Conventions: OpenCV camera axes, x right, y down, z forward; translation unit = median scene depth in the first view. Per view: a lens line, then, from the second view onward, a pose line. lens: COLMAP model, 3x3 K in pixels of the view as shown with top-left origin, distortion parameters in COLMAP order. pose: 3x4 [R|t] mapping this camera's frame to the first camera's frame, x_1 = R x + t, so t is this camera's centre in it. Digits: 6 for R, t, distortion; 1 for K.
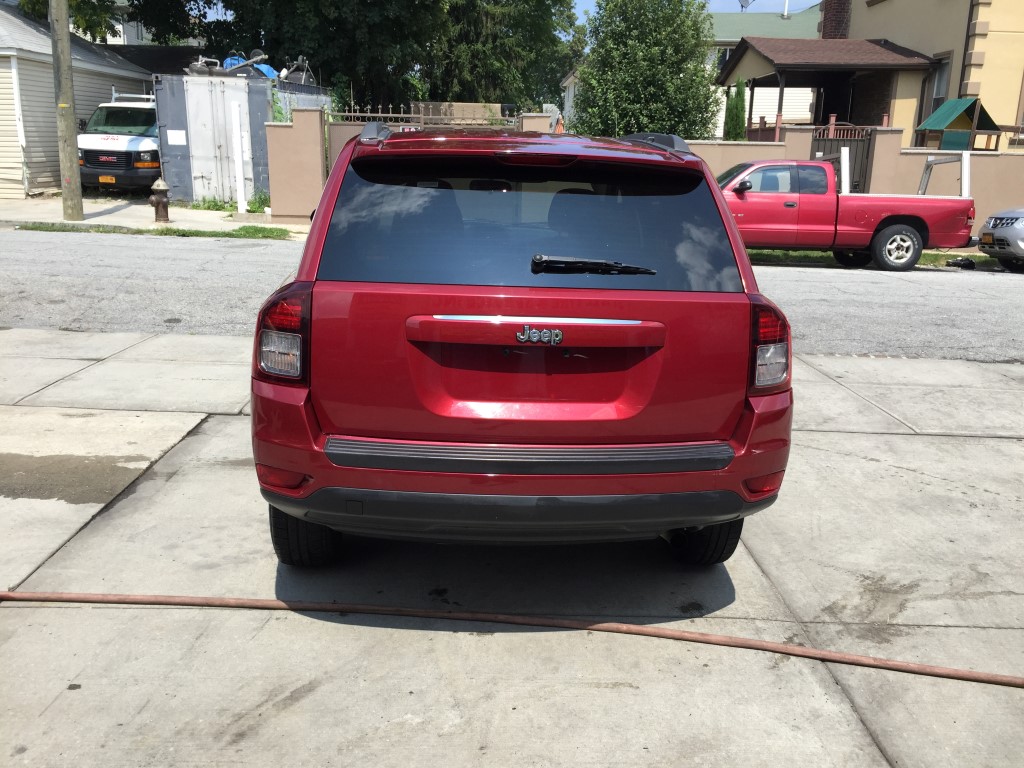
lens RADIAL K [[875.4, 0, 510.4], [0, 875.4, 378.1], [0, 0, 1]] dist [0.099807, -0.150886]
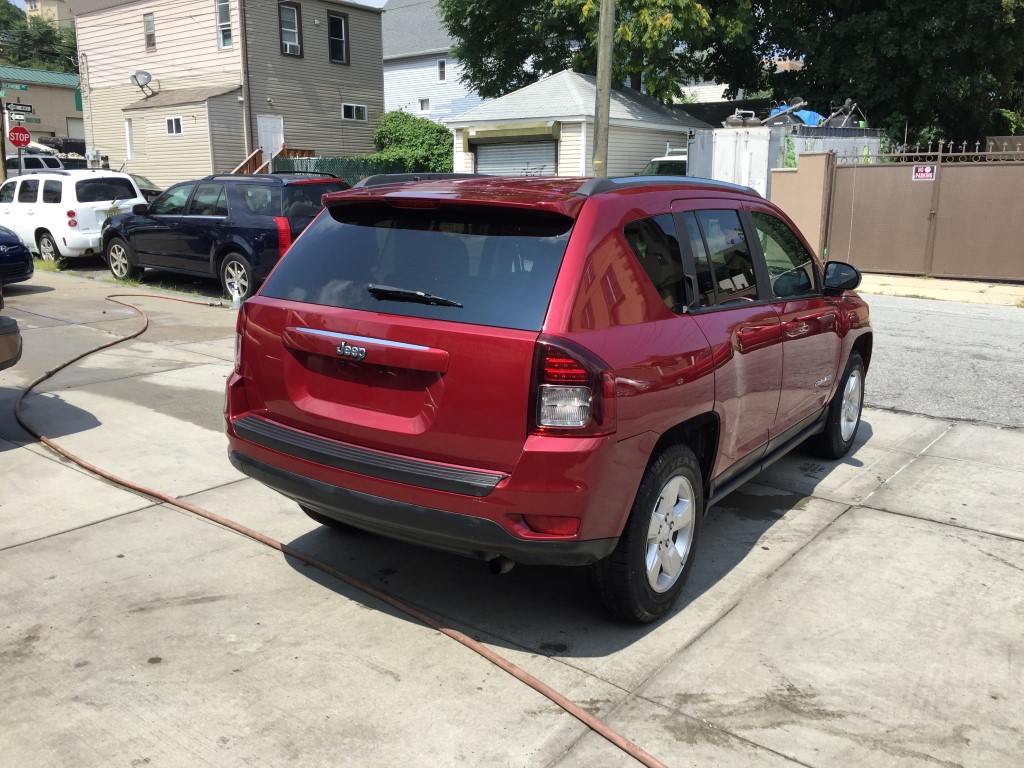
lens RADIAL K [[875.4, 0, 510.4], [0, 875.4, 378.1], [0, 0, 1]] dist [0.099807, -0.150886]
pose [[0.781734, 0.110710, -0.613706, 0.573406], [-0.140314, 0.990107, -0.000120, -0.025716], [0.607621, 0.086205, 0.789535, 0.122720]]
